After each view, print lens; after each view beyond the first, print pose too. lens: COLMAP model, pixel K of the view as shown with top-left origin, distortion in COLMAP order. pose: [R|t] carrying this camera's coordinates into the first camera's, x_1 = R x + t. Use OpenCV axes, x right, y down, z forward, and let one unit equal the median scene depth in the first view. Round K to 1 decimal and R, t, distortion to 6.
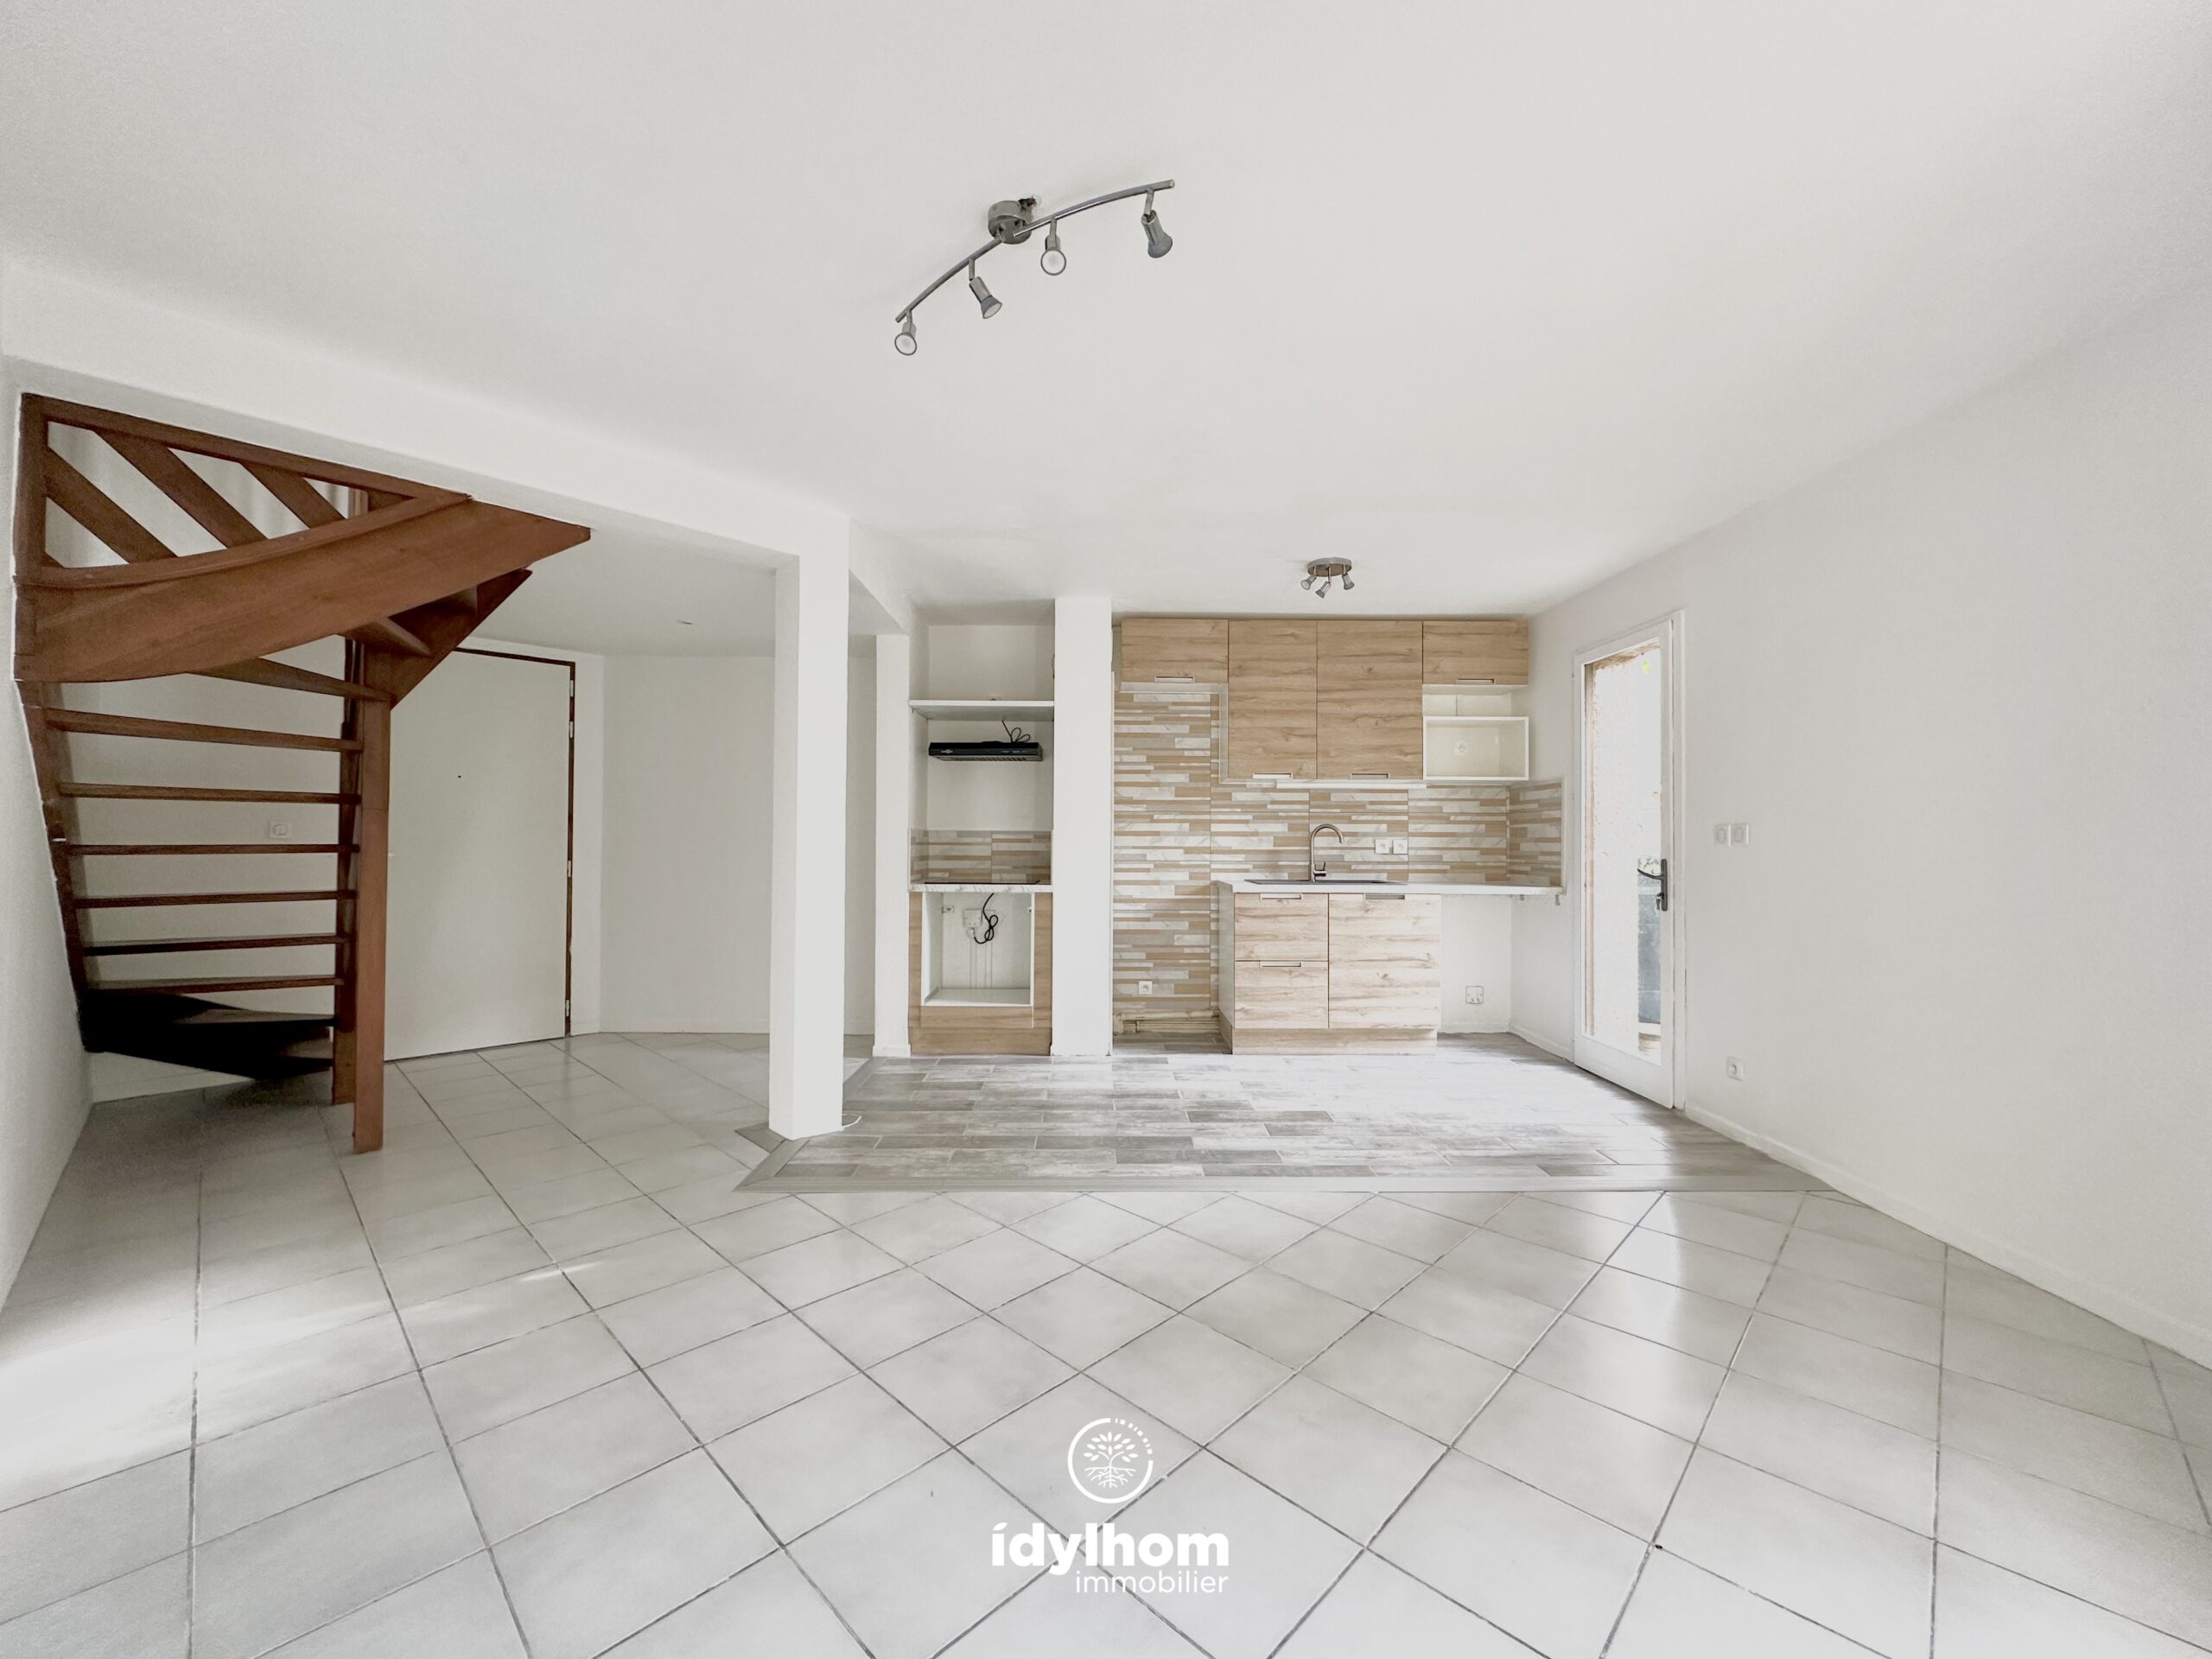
lens RADIAL K [[881.8, 0, 1107.1], [0, 881.8, 824.6], [0, 0, 1]] dist [-0.002508, 0.000042]
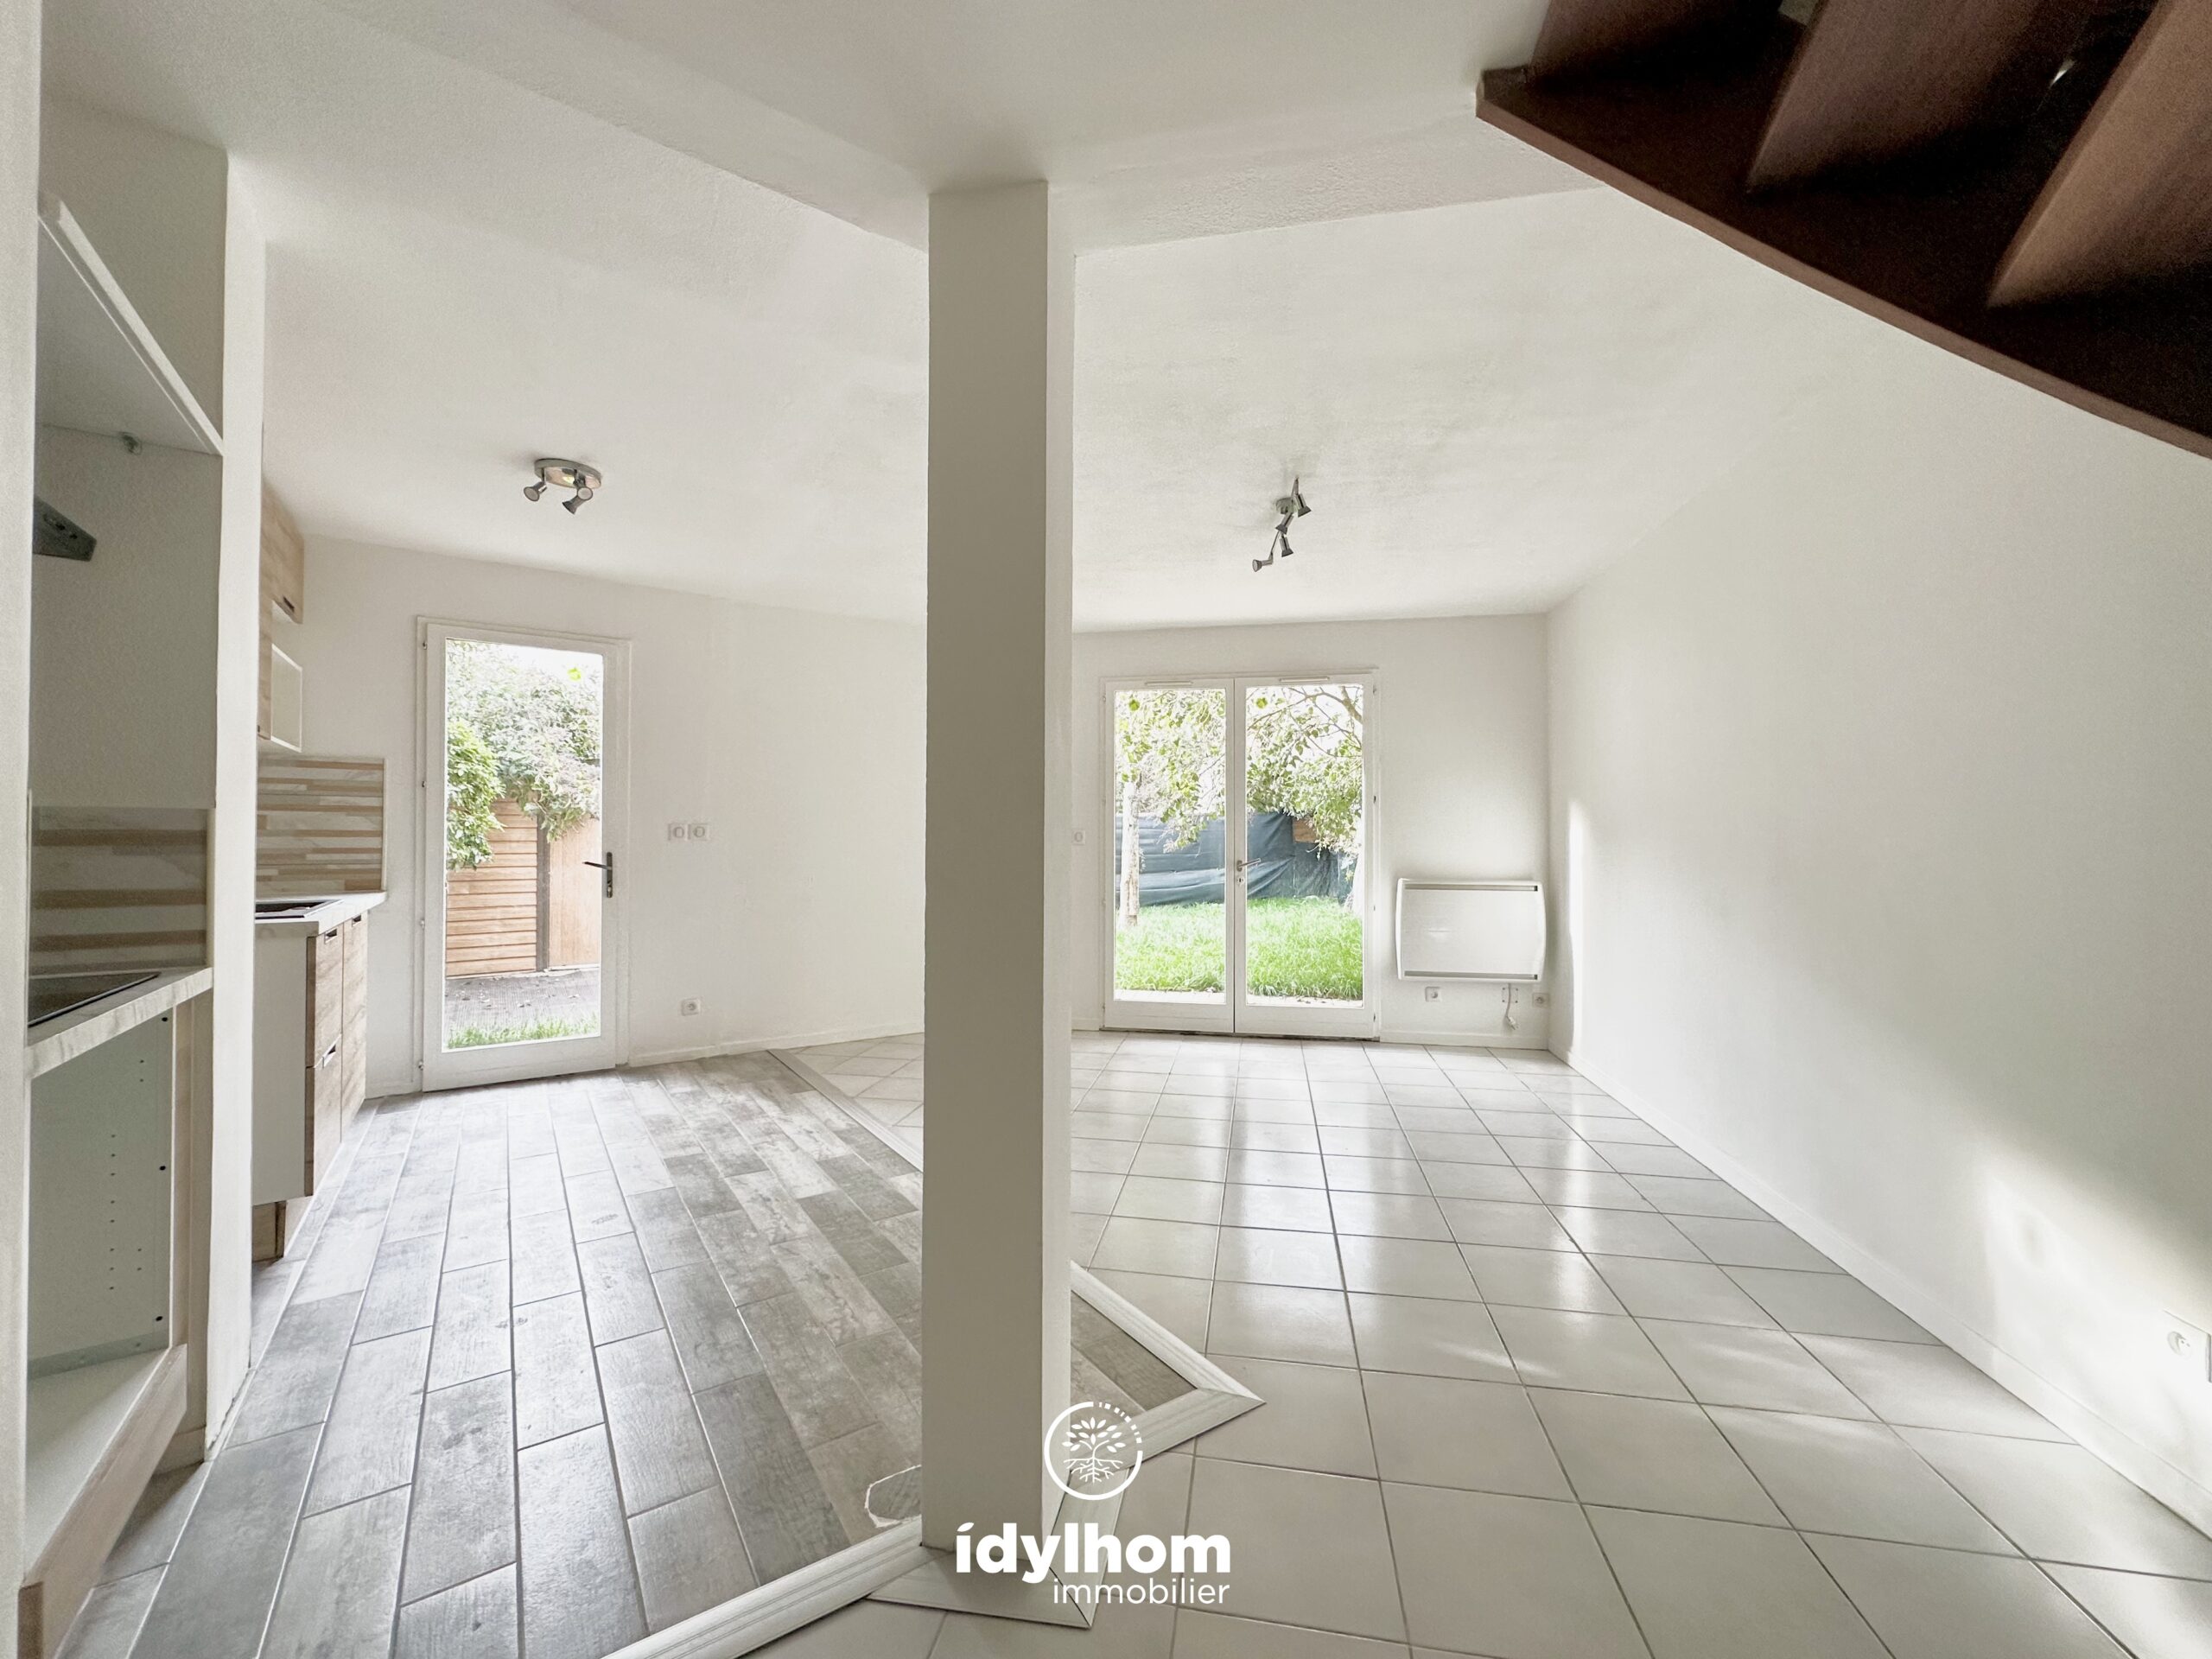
lens RADIAL K [[881.8, 0, 1106.5], [0, 881.8, 833.6], [0, 0, 1]] dist [-0.002508, 0.000042]
pose [[-0.562389, -0.004246, 0.826862, -0.521563], [-0.024422, 0.999636, -0.011478, 0.009872], [-0.826512, -0.026649, -0.562288, 0.860384]]
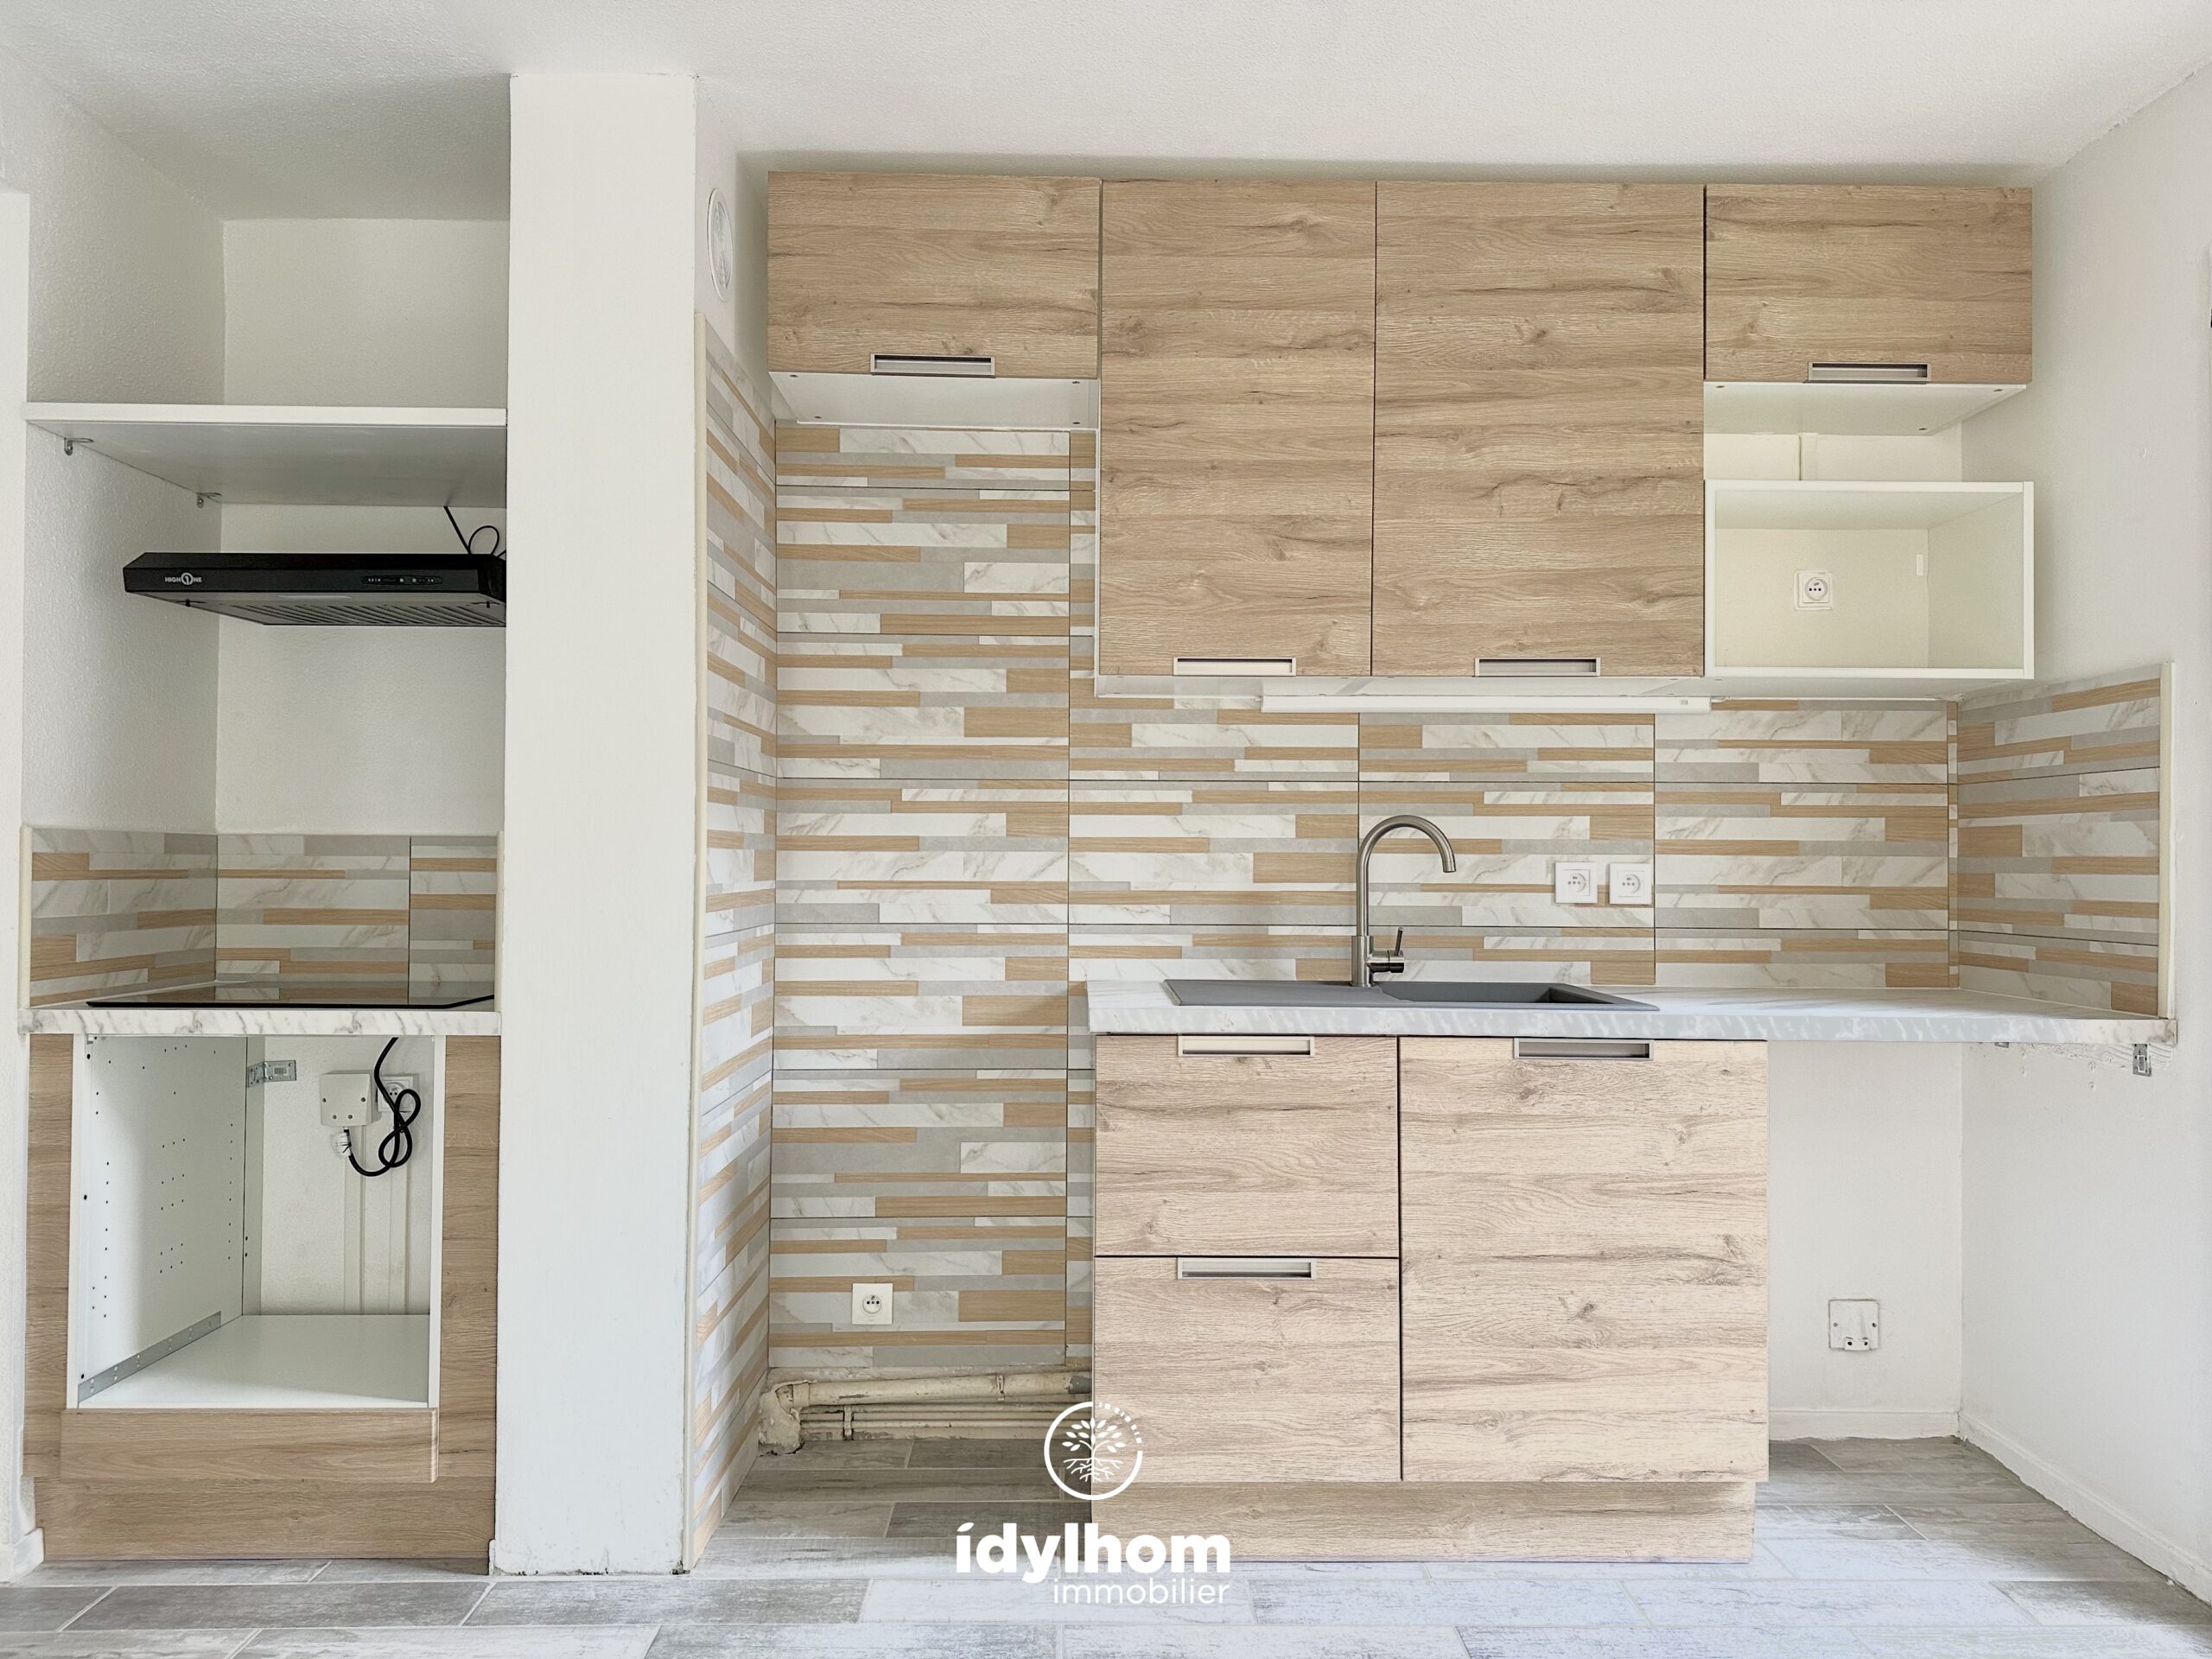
lens RADIAL K [[1550.8, 0, 1104.5], [0, 1550.8, 834.0], [0, 0, 1]] dist [0.038846, -0.022936]
pose [[0.999980, 0.001013, 0.006238, 0.135860], [-0.001022, 0.999998, 0.001499, 0.005765], [-0.006236, -0.001505, 0.999979, 0.430923]]
